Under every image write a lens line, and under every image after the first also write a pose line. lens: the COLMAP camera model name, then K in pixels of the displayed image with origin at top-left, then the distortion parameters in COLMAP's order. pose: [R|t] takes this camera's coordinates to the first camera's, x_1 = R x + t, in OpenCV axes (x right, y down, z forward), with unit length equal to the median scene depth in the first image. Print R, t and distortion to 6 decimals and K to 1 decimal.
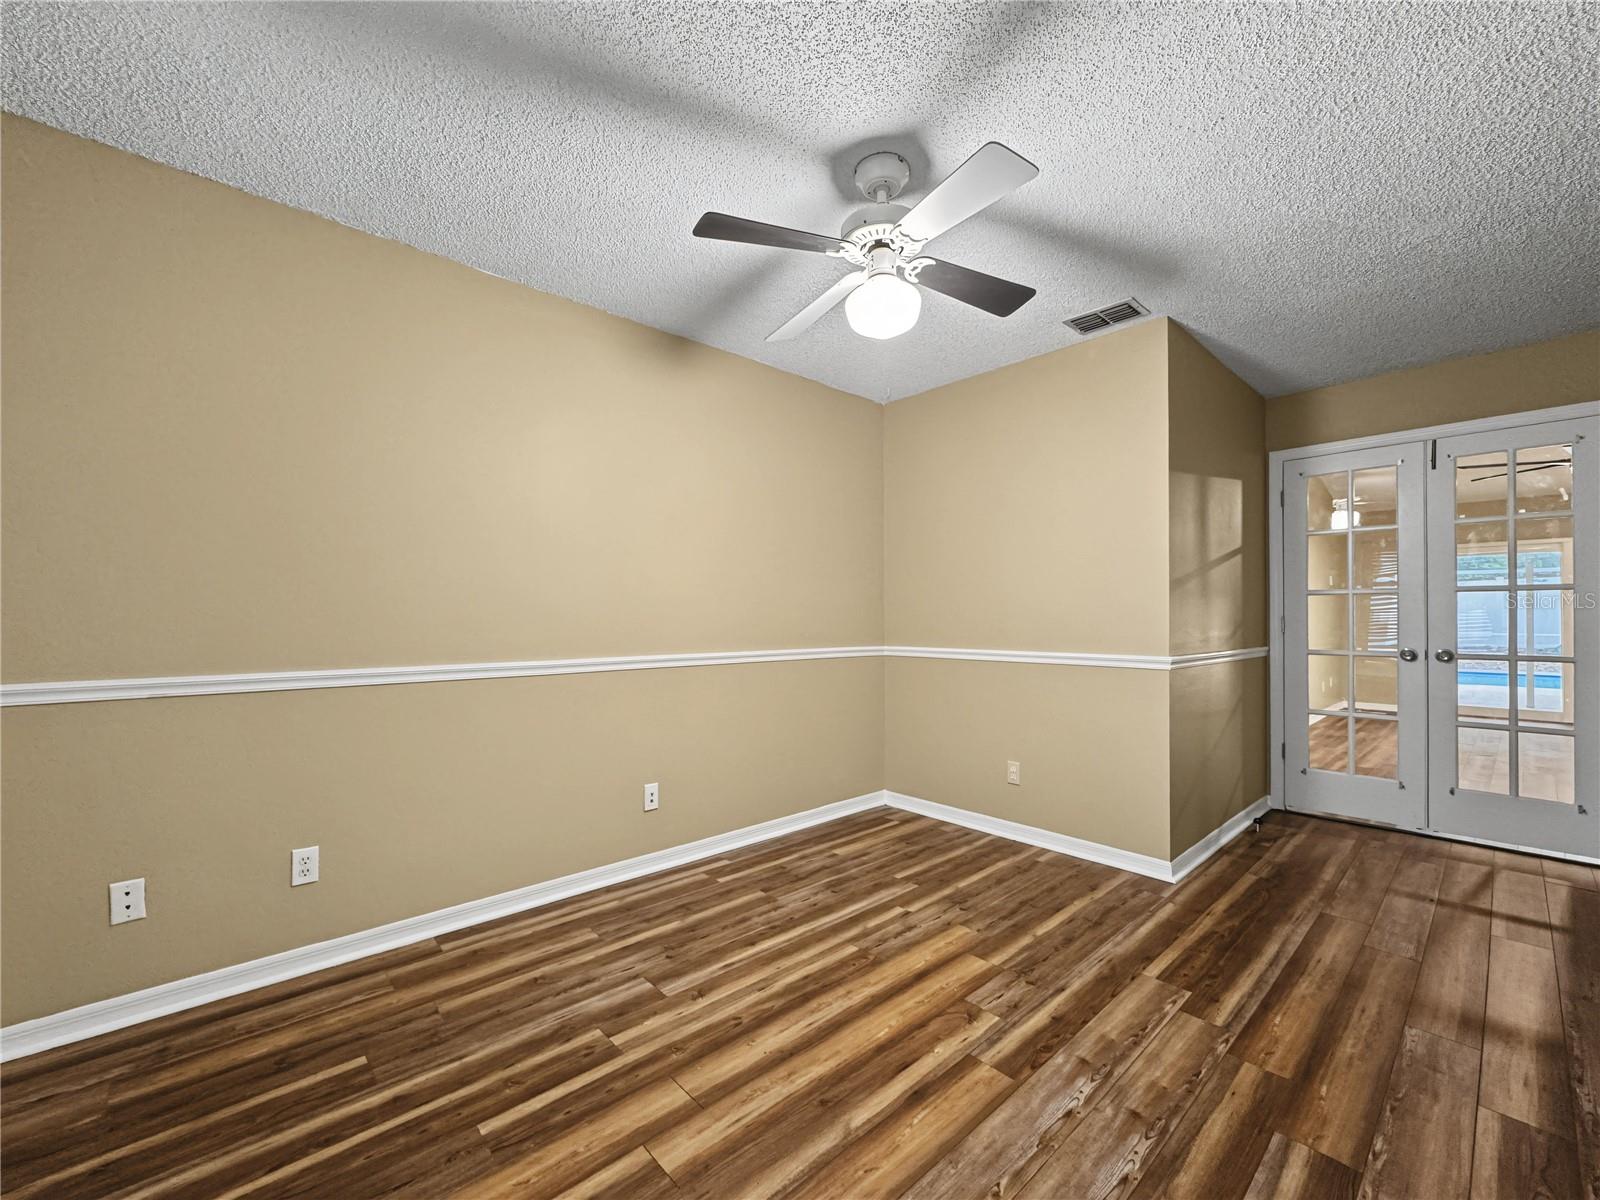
lens RADIAL K [[662.4, 0, 782.5], [0, 662.4, 612.6], [0, 0, 1]] dist [-0.004142, 0.000188]
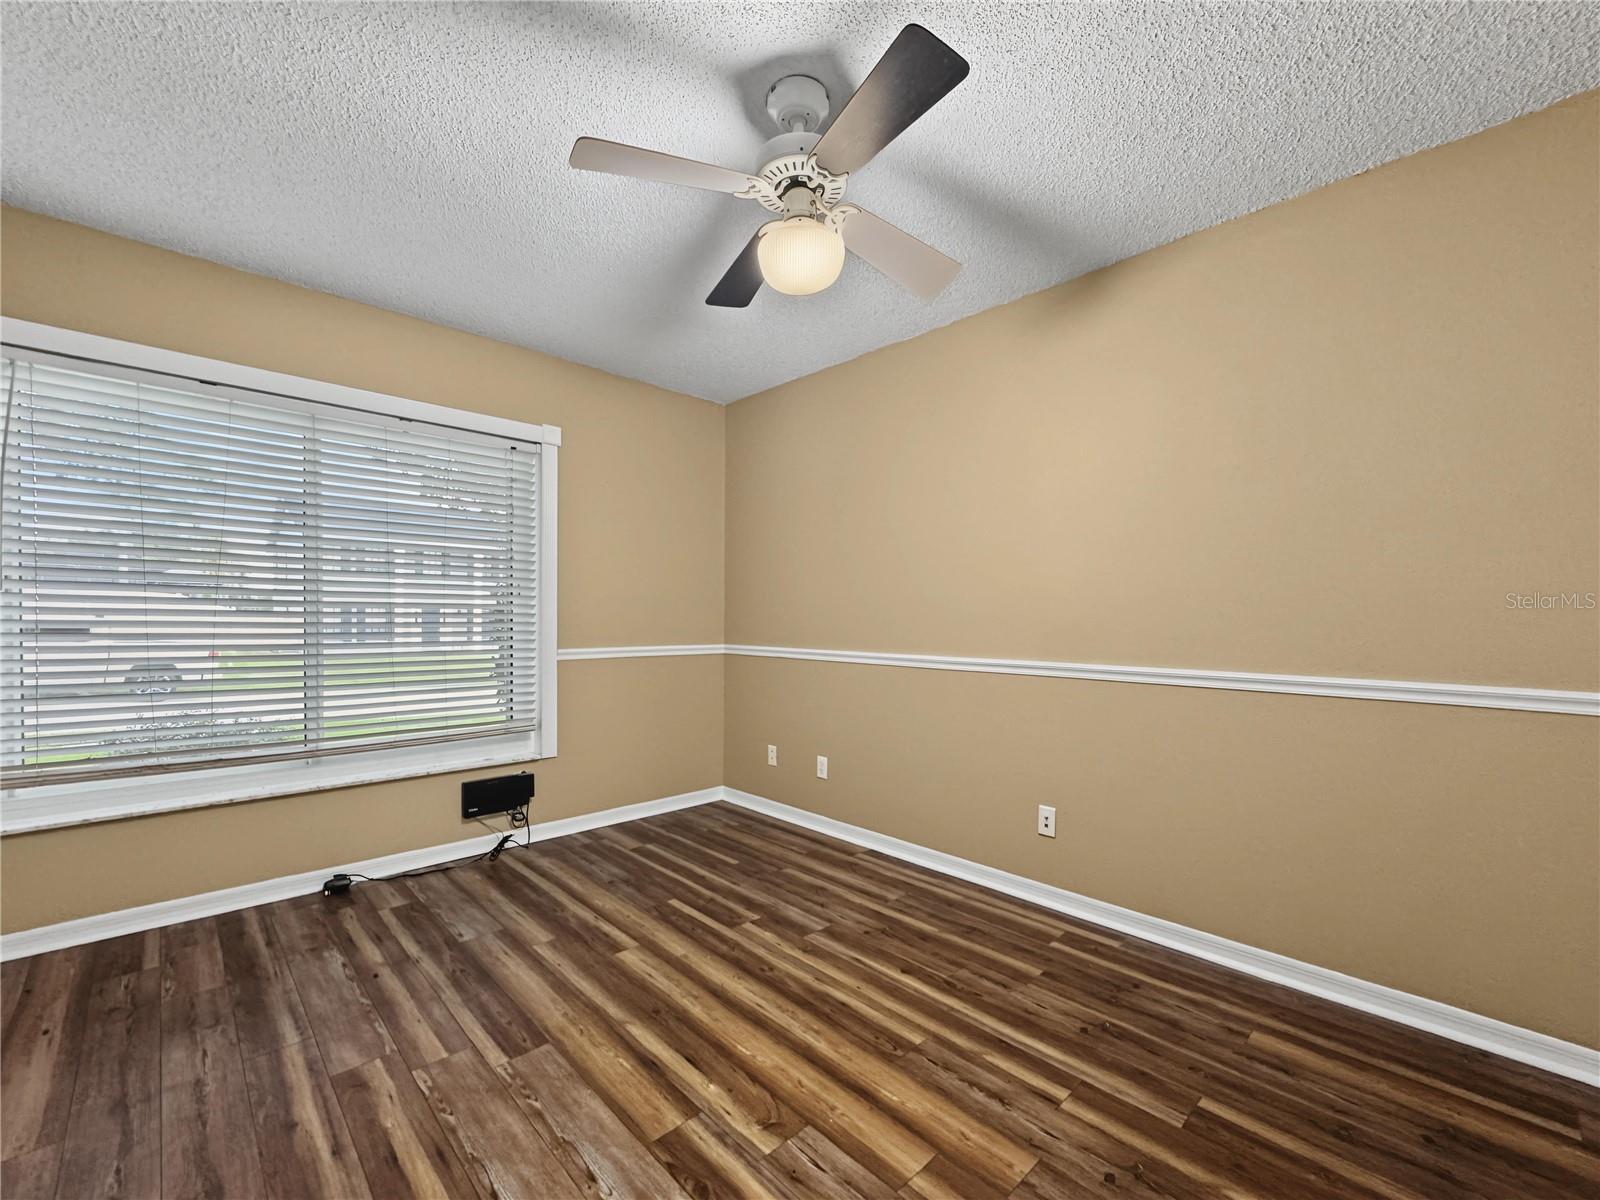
lens RADIAL K [[662.4, 0, 804.8], [0, 662.4, 599.4], [0, 0, 1]] dist [-0.004142, 0.000188]
pose [[0.042868, -0.027626, -0.998699, 0.948344], [-0.000043, 0.999618, -0.027653, 0.005816], [0.999081, 0.001229, 0.042851, 0.874964]]
